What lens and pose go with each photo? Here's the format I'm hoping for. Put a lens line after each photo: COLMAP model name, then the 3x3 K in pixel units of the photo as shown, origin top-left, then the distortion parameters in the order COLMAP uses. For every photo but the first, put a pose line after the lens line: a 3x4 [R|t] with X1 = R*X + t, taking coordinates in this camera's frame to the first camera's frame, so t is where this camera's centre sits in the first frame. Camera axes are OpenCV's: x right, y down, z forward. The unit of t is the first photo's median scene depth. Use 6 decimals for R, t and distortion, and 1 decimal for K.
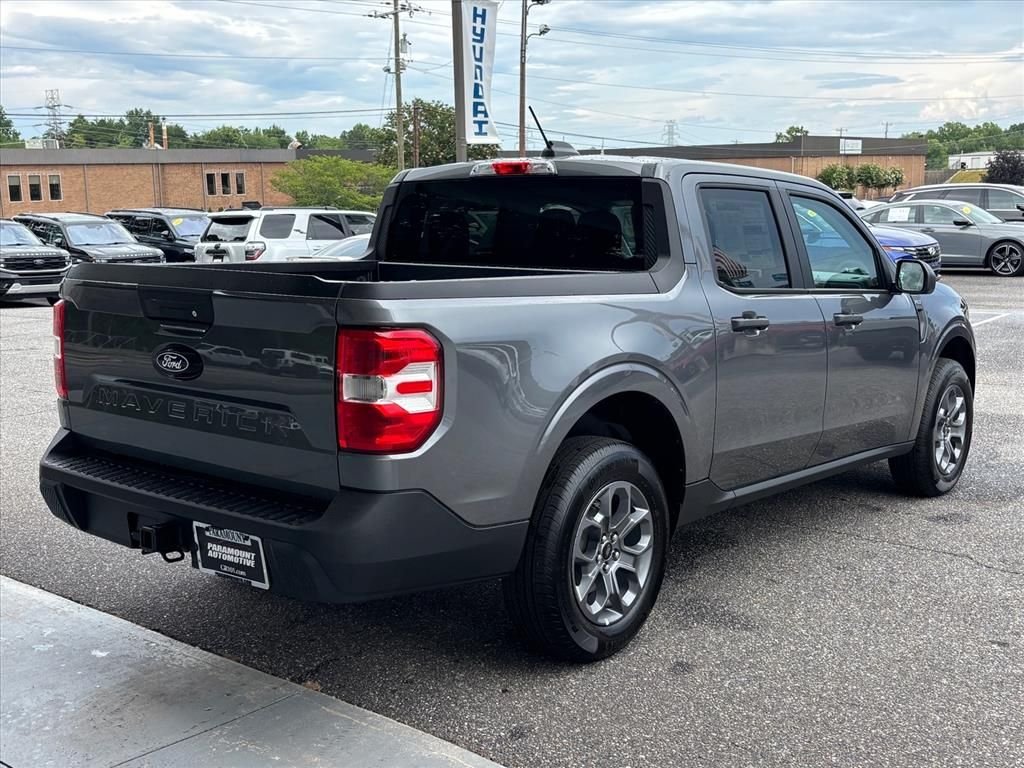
lens RADIAL K [[1180.2, 0, 508.1], [0, 1180.2, 387.7], [0, 0, 1]] dist [0.073231, -0.168487]
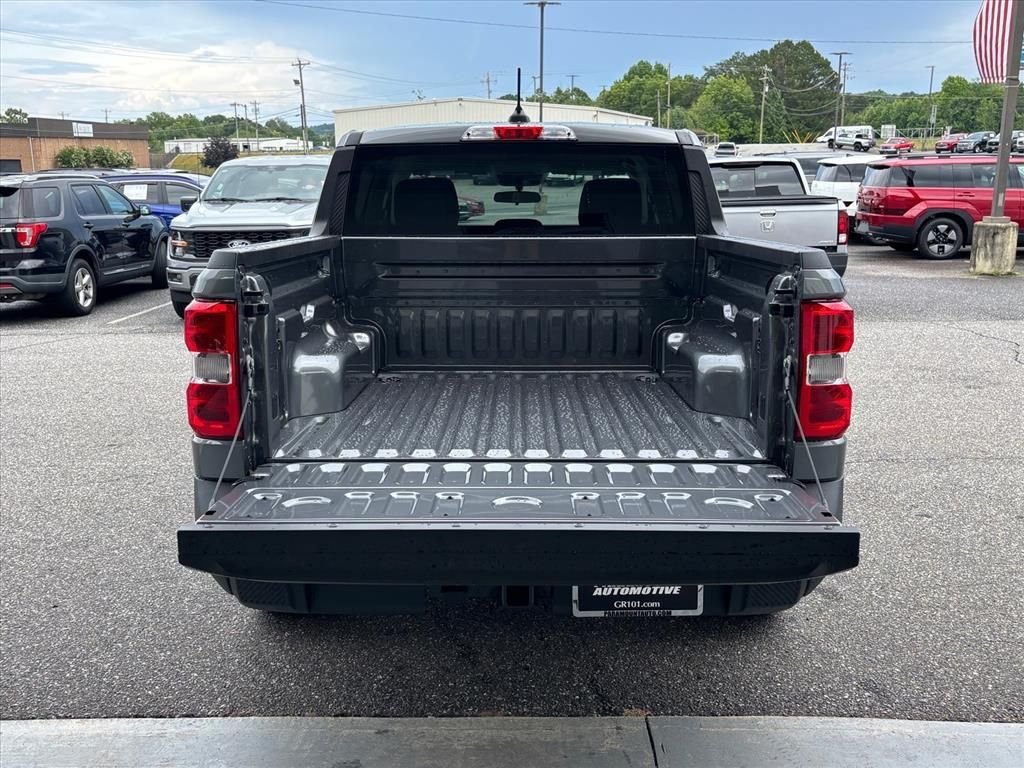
lens RADIAL K [[1026.6, 0, 514.3], [0, 1026.6, 384.9], [0, 0, 1]] dist [0.013673, 0.011278]
pose [[0.781475, -0.121873, 0.611918, -0.547718], [0.097144, 0.992544, 0.073618, -0.046842], [-0.616327, 0.001914, 0.787488, 0.362344]]
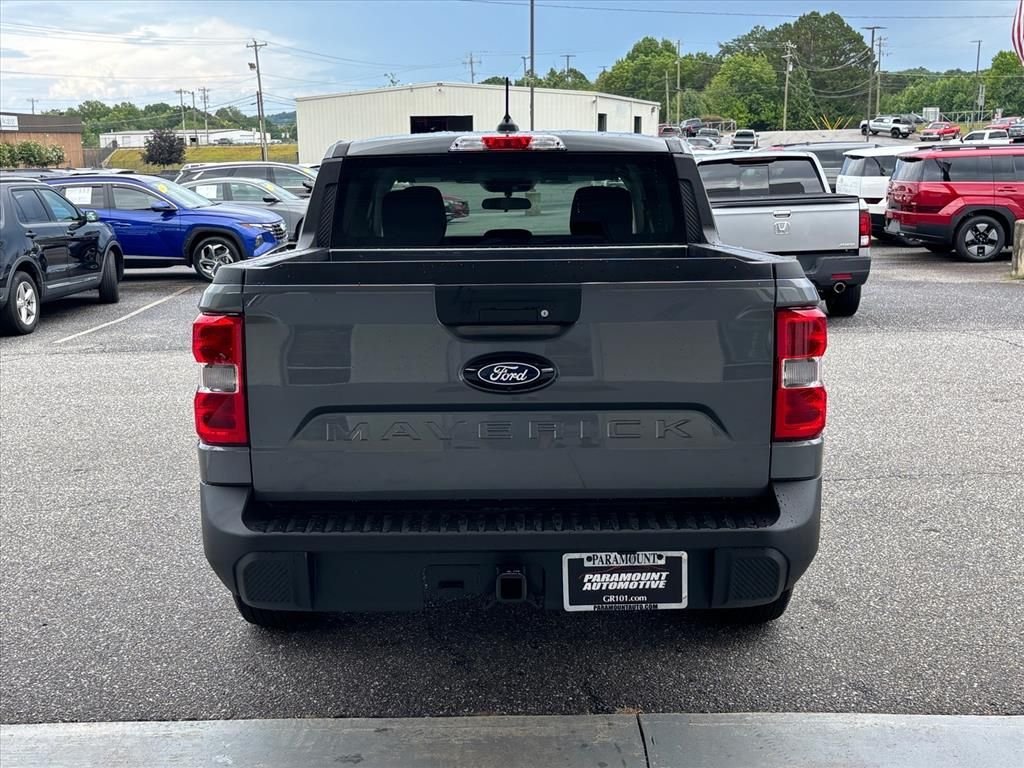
lens RADIAL K [[1180.2, 0, 508.1], [0, 1180.2, 387.7], [0, 0, 1]] dist [0.073231, -0.168487]
pose [[0.778548, -0.118357, 0.616323, -0.621600], [0.107447, 0.992694, 0.054907, -0.044801], [-0.618319, 0.023474, 0.785577, 0.270063]]
